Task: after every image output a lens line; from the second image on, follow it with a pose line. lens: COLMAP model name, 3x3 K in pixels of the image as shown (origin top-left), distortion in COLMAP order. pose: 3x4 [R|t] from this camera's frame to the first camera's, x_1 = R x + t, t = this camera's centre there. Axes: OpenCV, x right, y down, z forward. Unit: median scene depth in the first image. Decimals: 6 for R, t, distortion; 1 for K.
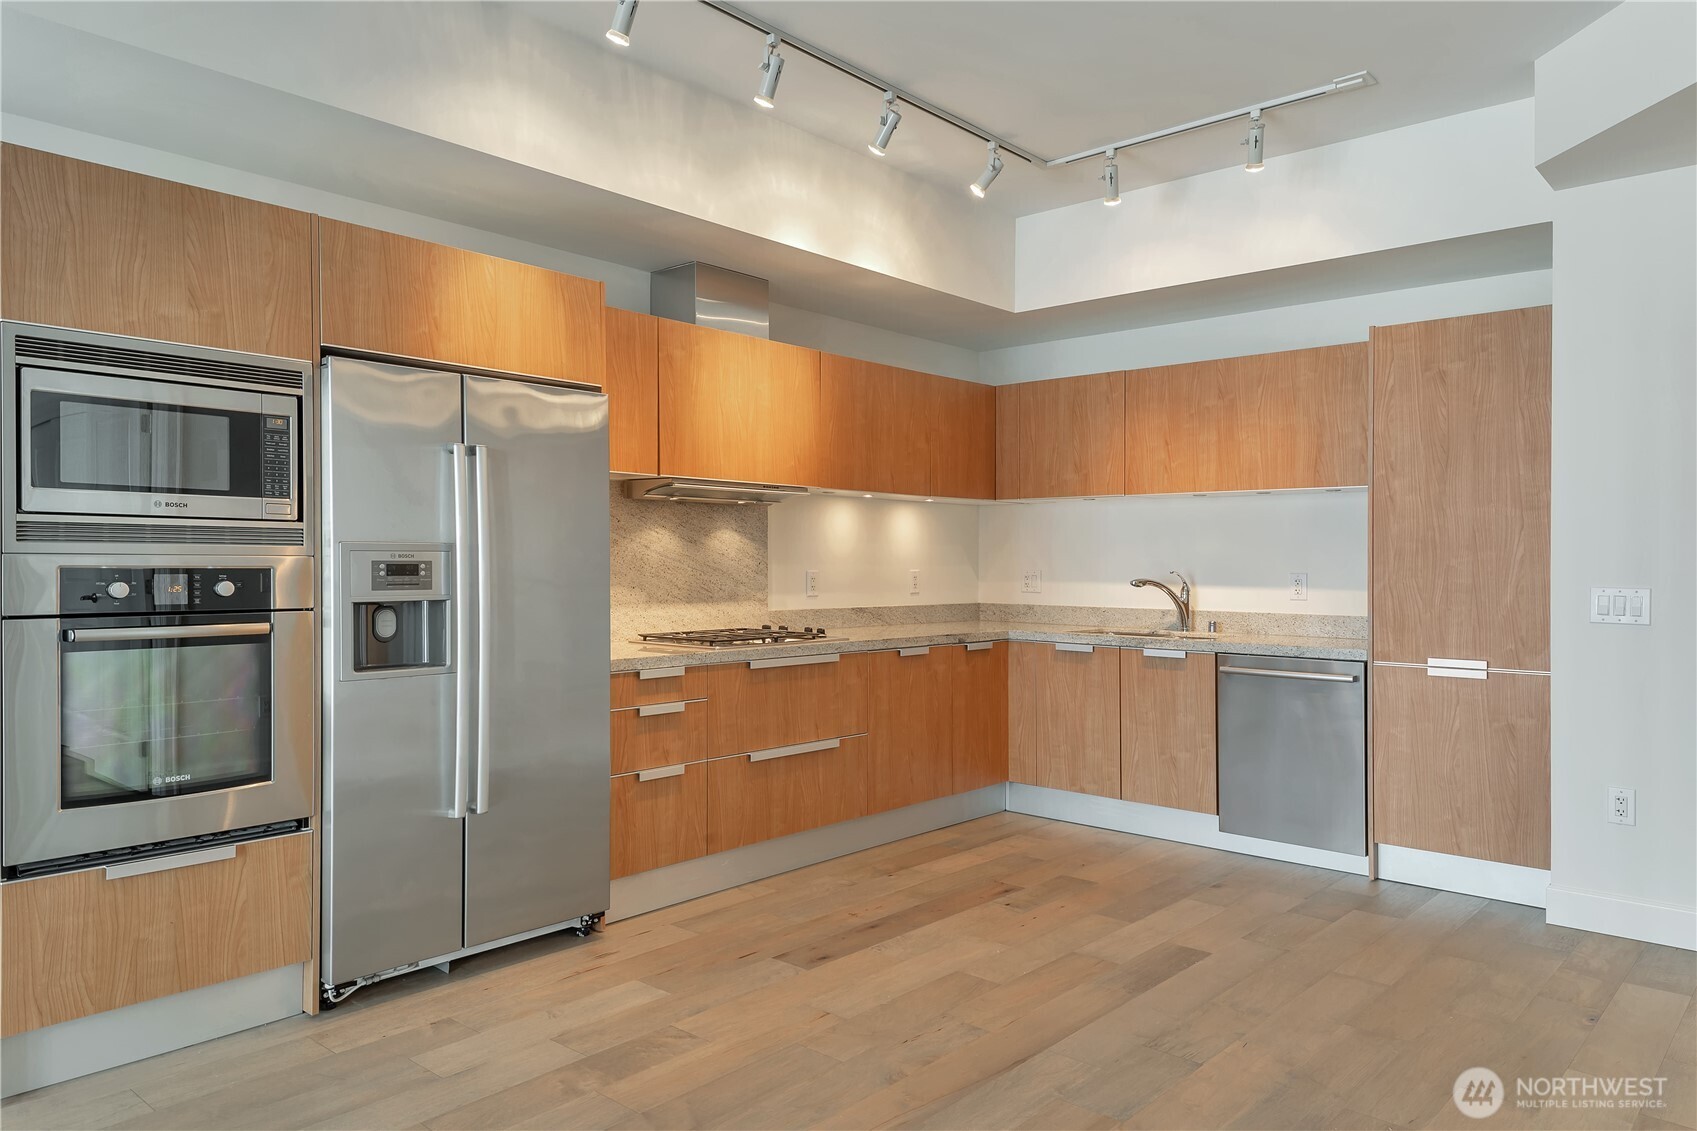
lens RADIAL K [[1139.3, 0, 865.3], [0, 1139.3, 557.7], [0, 0, 1]] dist [0.053907, -0.013375]
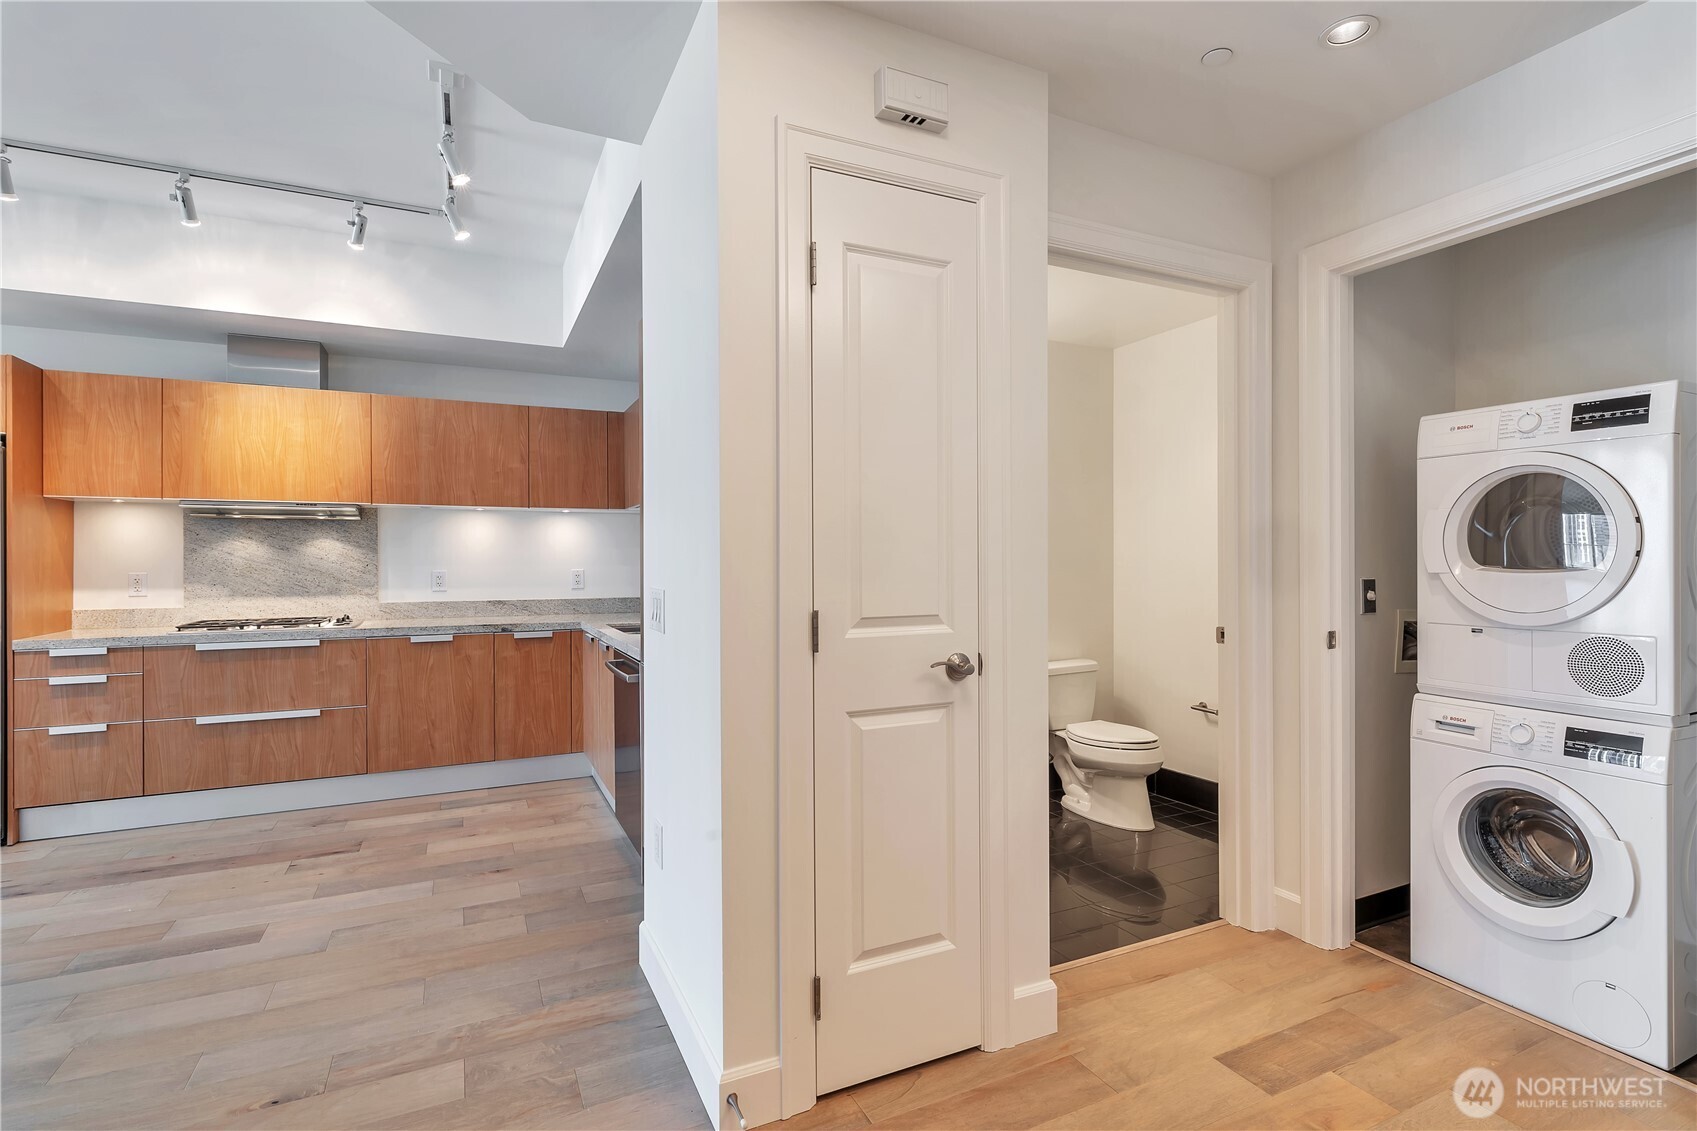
lens RADIAL K [[808.4, 0, 859.5], [0, 808.4, 560.7], [0, 0, 1]] dist [0.001883, -0.002770]
pose [[0.924061, -0.007886, -0.382164, 0.852269], [0.009644, 0.999950, 0.002685, 0.003107], [0.382124, -0.006167, 0.924090, 0.425067]]
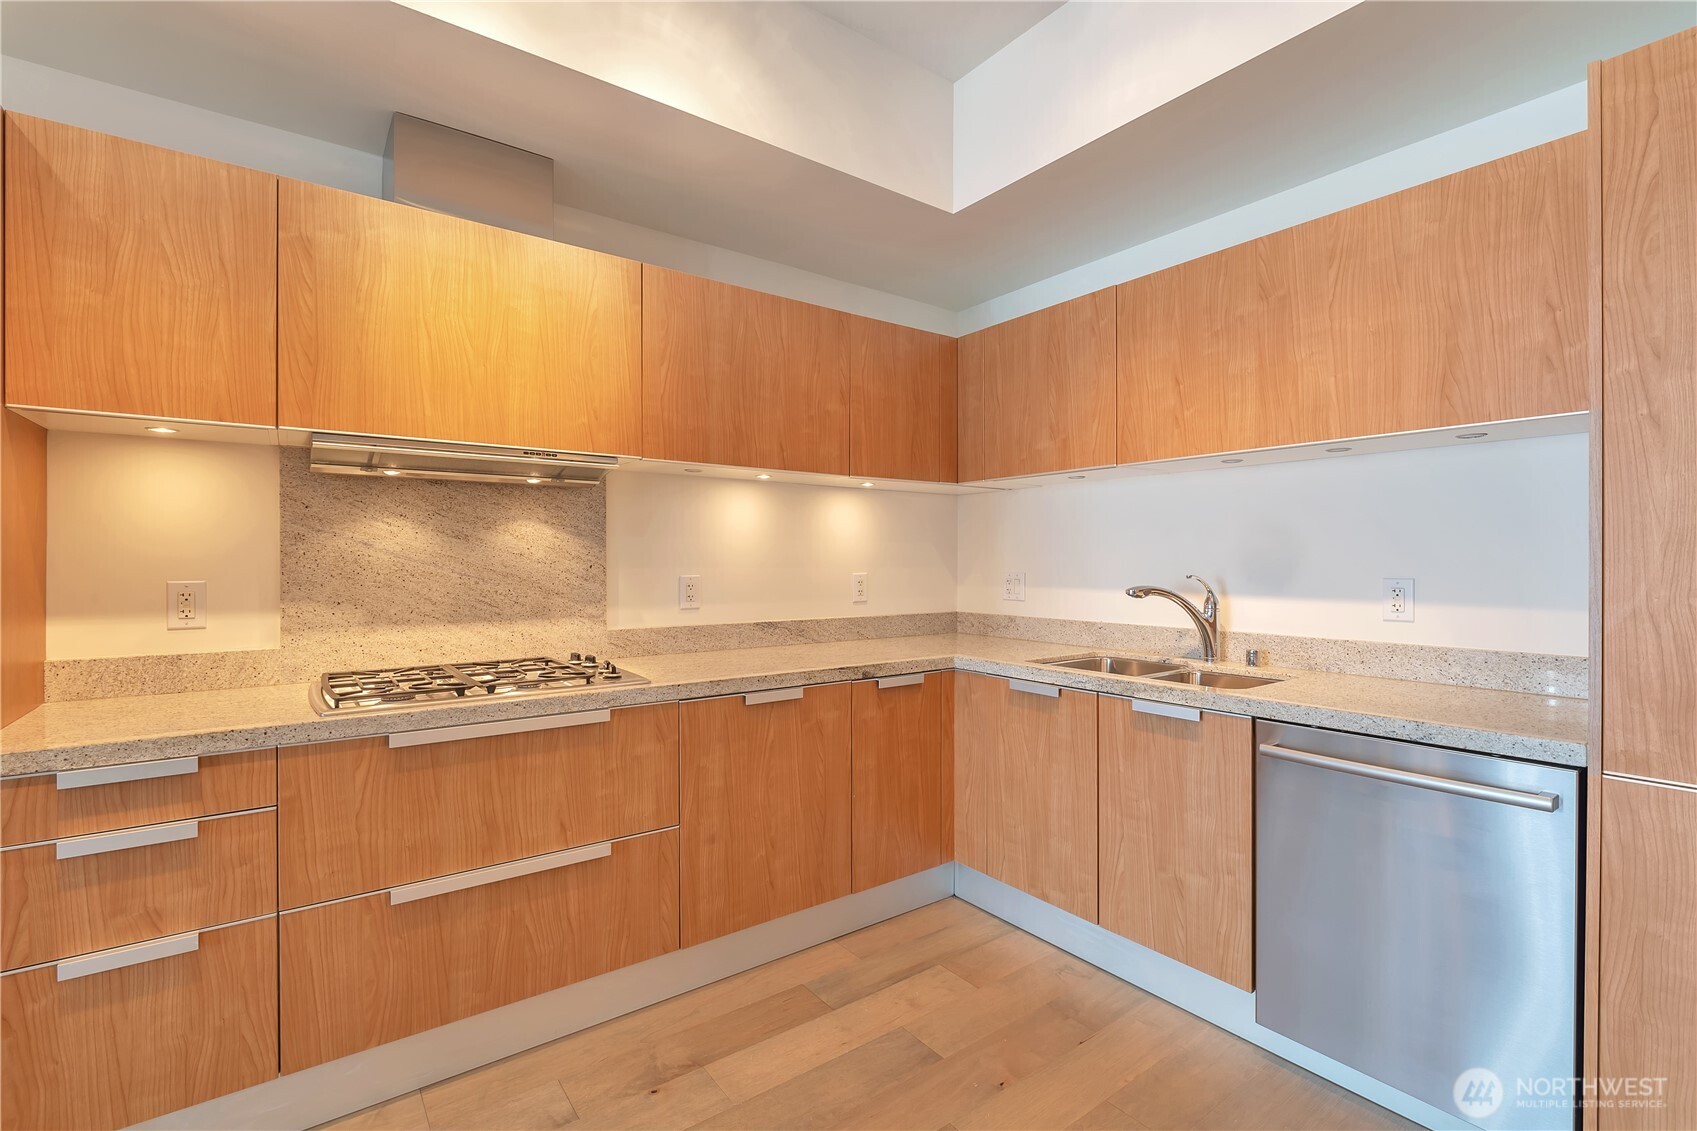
lens RADIAL K [[758.5, 0, 859.9], [0, 758.5, 566.2], [0, 0, 1]] dist [-0.008406, 0.000714]
pose [[0.978579, -0.004380, -0.205827, 0.202948], [0.006270, 0.999944, 0.008529, 0.001870], [0.205778, -0.009637, 0.978551, 0.622564]]
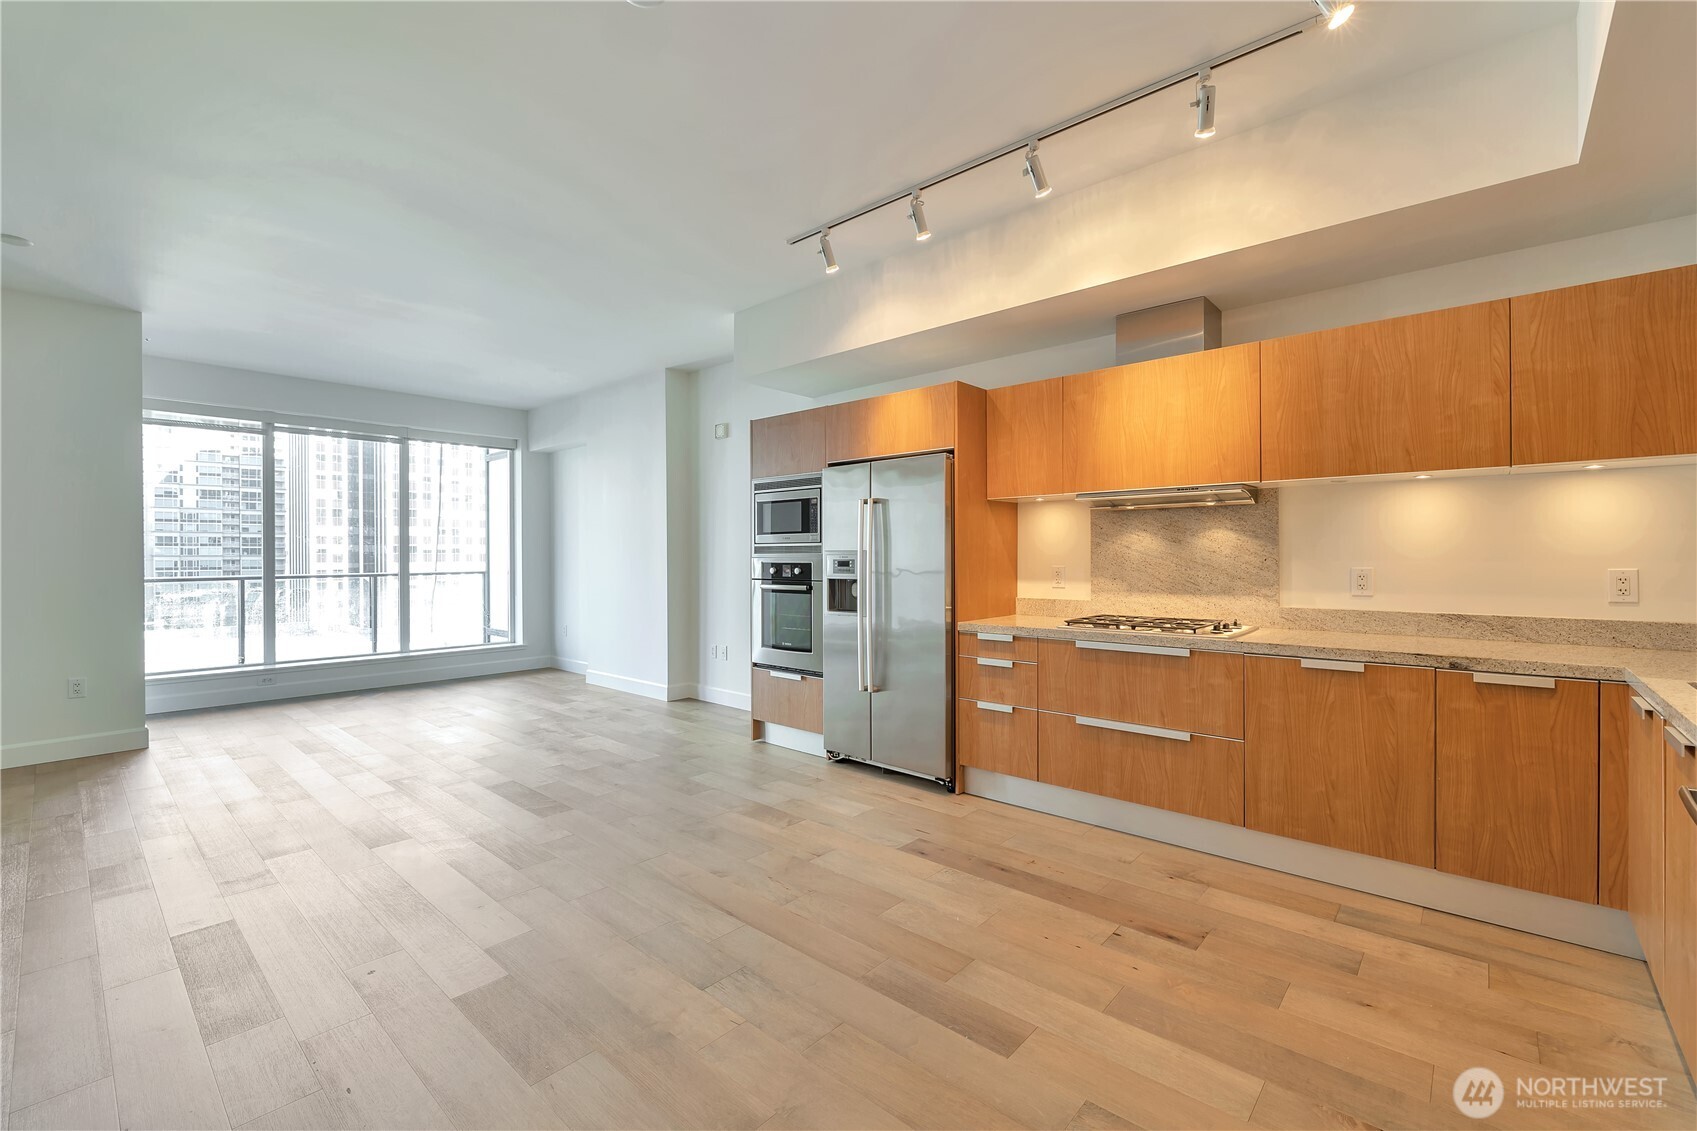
lens RADIAL K [[719.3, 0, 845.8], [0, 719.3, 559.2], [0, 0, 1]] dist [-0.010844, -0.001202]
pose [[-0.009732, -0.001979, -0.999951, 0.623286], [0.007924, 0.999966, -0.002056, 0.003192], [0.999921, -0.007944, -0.009716, 0.708661]]
